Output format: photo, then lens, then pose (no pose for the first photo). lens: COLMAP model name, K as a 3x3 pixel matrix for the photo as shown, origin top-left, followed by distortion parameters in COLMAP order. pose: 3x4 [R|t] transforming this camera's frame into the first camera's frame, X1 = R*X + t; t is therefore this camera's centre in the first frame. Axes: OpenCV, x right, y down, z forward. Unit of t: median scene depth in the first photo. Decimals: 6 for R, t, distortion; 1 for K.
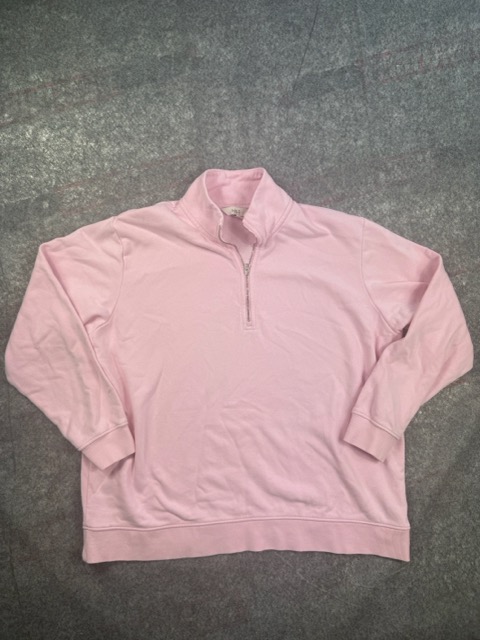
lens RADIAL K [[441.2, 0, 240.0], [0, 441.2, 320.0], [0, 0, 1]] dist [-0.025712, -0.000433]
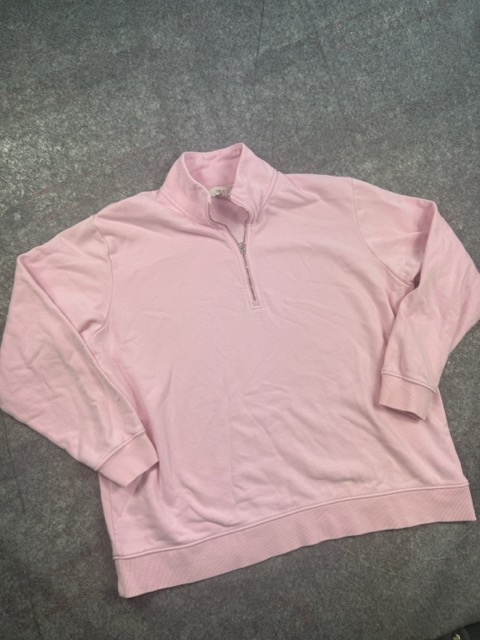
lens RADIAL K [[441.2, 0, 240.0], [0, 441.2, 320.0], [0, 0, 1]] dist [-0.025712, -0.000433]
pose [[0.982221, -0.172026, 0.075165, -0.087740], [0.178024, 0.980595, -0.082100, 0.114291], [-0.059583, 0.094021, 0.993786, 0.070576]]
